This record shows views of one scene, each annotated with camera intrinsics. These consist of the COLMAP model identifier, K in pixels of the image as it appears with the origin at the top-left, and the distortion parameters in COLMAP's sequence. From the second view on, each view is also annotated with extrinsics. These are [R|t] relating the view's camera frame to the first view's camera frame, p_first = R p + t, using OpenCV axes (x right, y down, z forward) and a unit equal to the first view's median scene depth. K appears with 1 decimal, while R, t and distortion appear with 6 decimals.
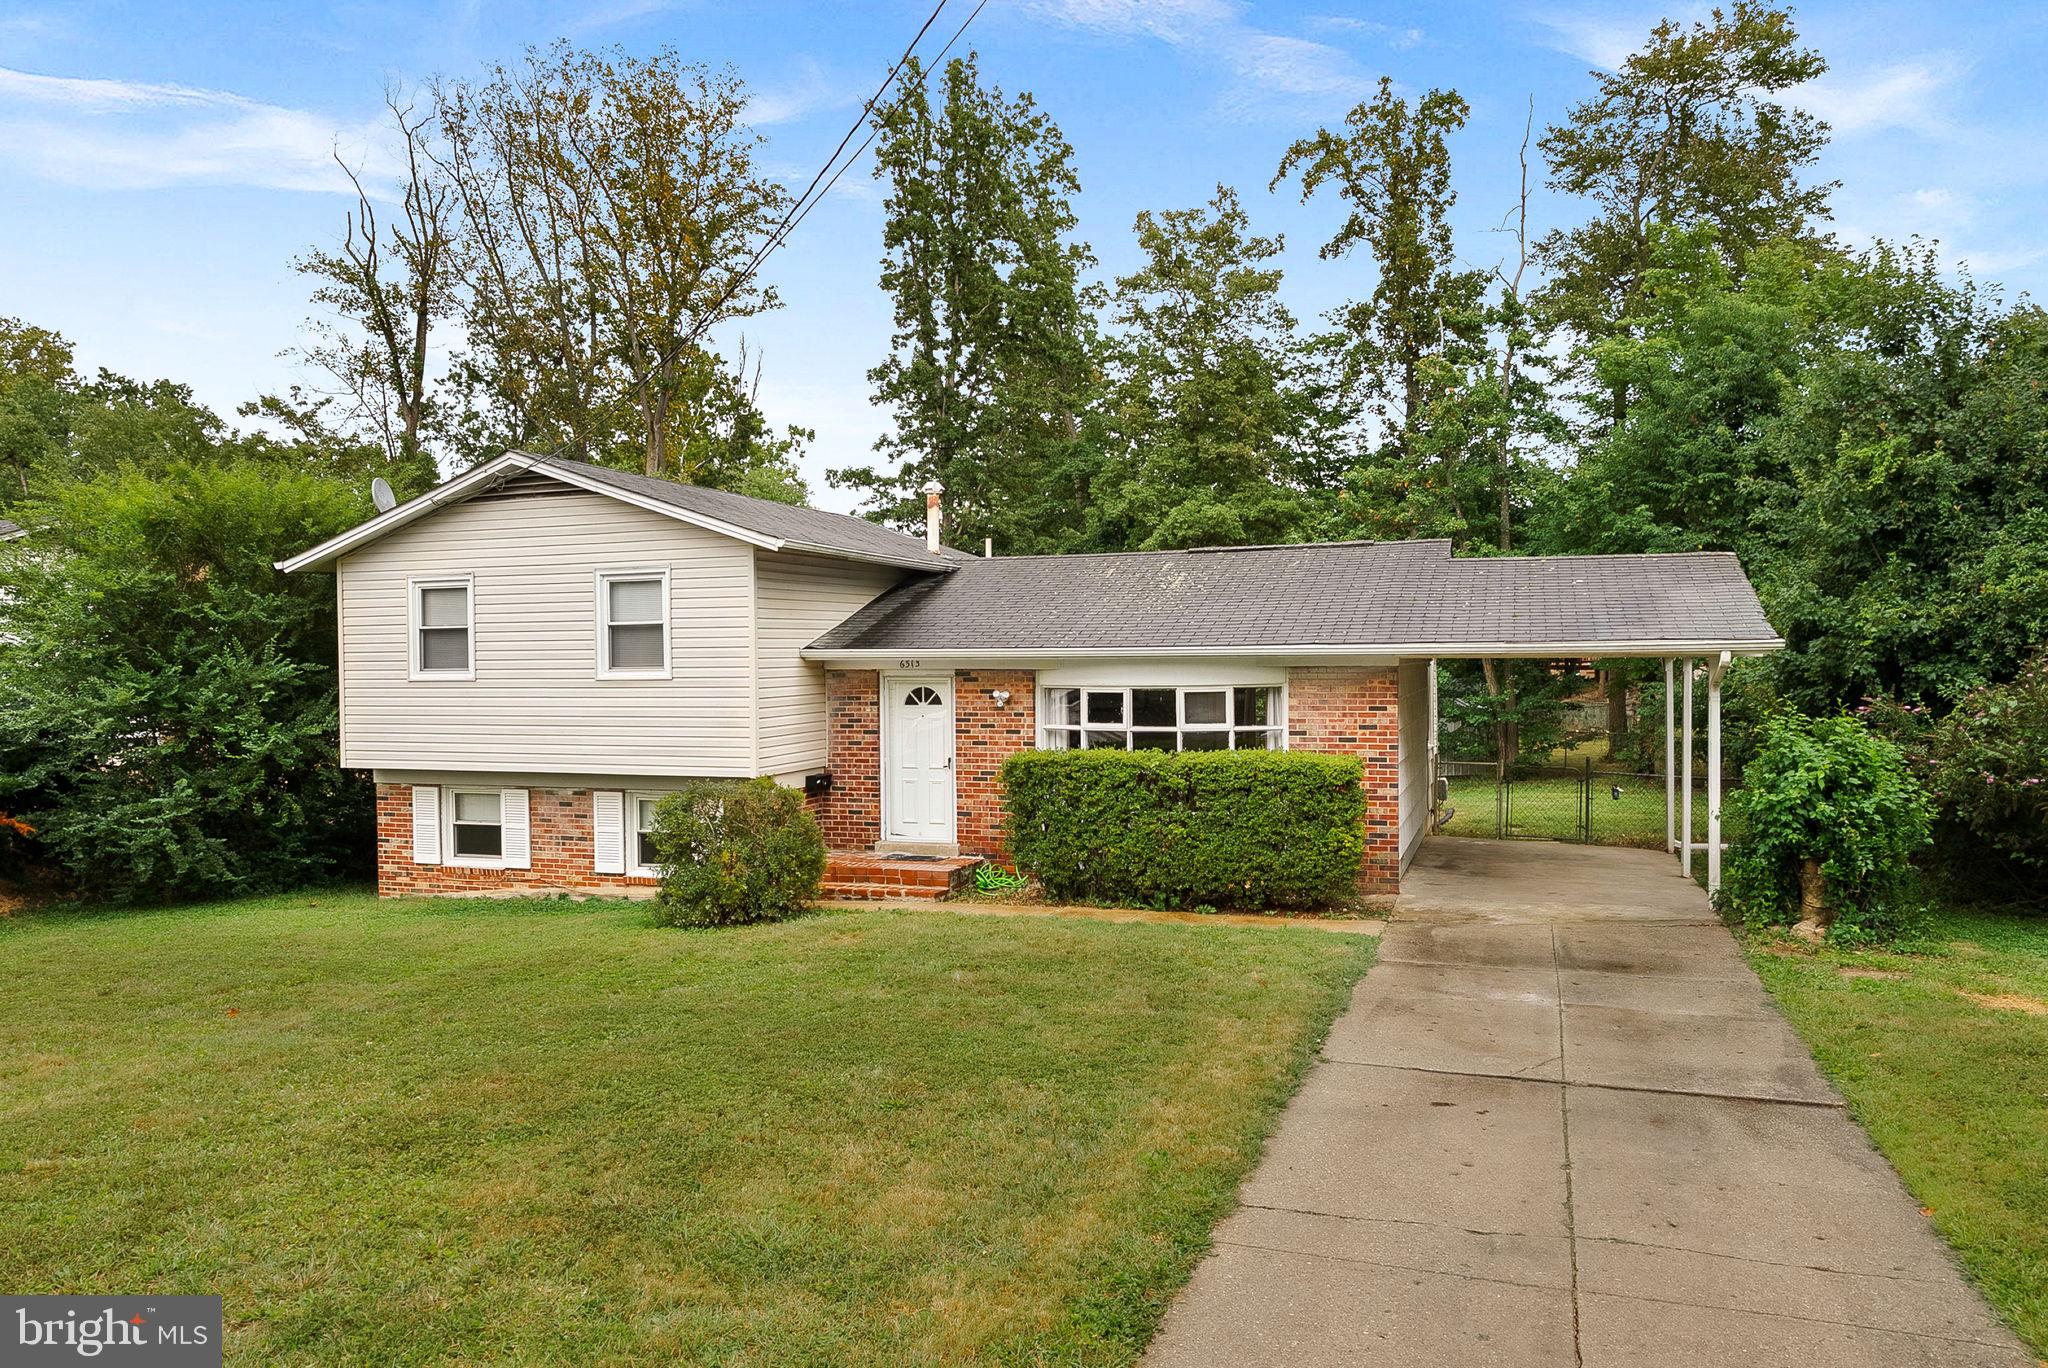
lens RADIAL K [[1263.6, 0, 1024.1], [0, 1263.6, 663.2], [0, 0, 1]] dist [-0.001179, -0.000833]
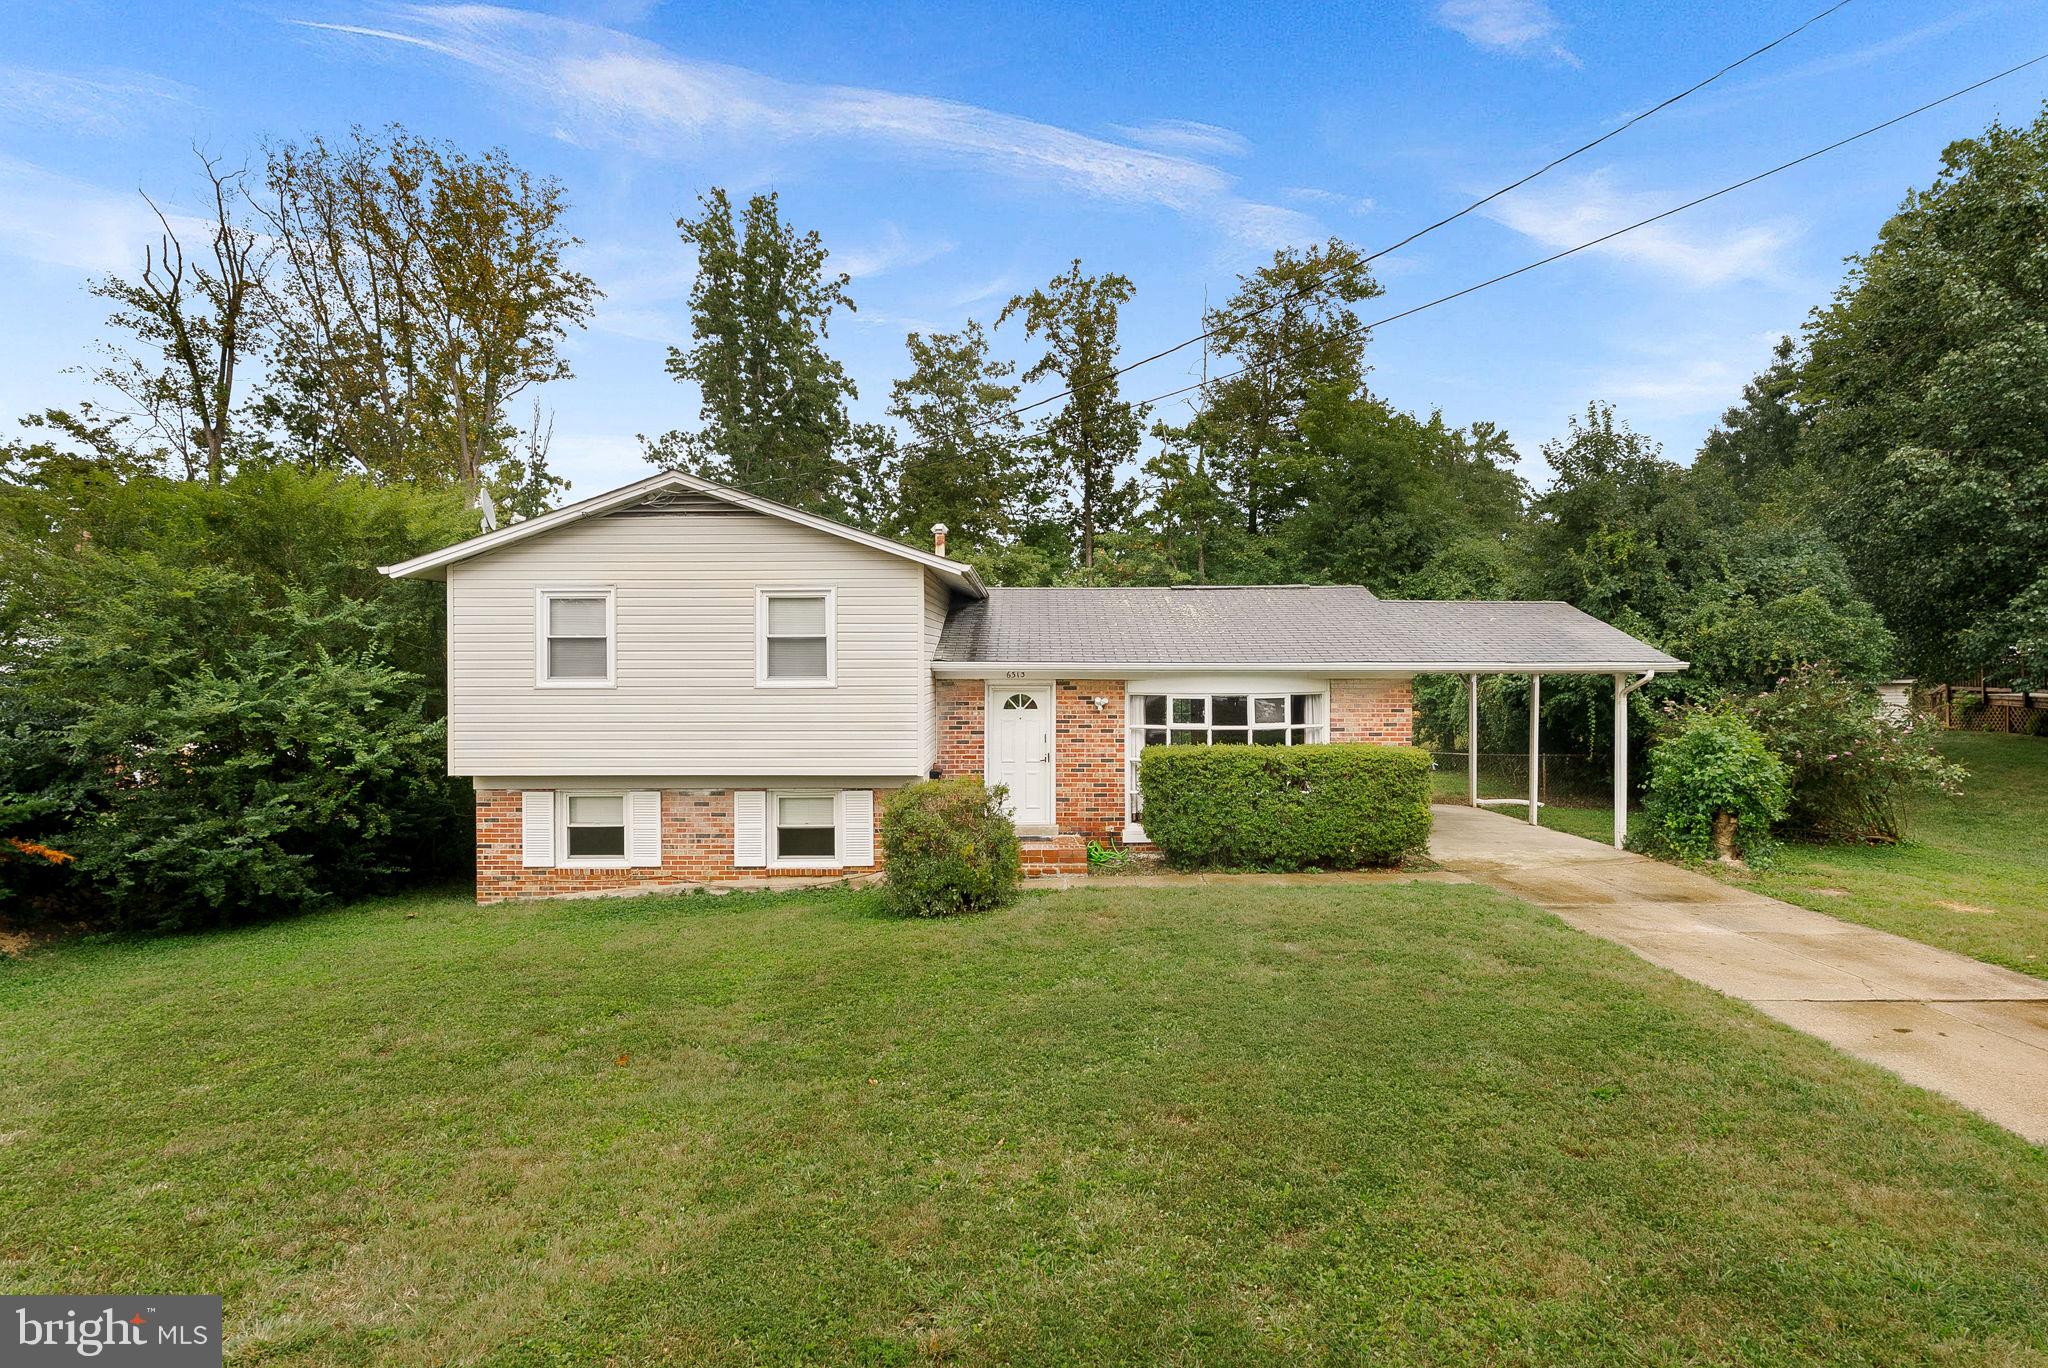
lens RADIAL K [[921.1, 0, 1021.0], [0, 921.1, 658.4], [0, 0, 1]] dist [-0.002643, -0.000052]
pose [[0.950328, 0.010684, 0.311067, -0.331817], [-0.006205, 0.999862, -0.015387, -0.001207], [-0.311189, 0.012692, 0.950263, 0.166054]]
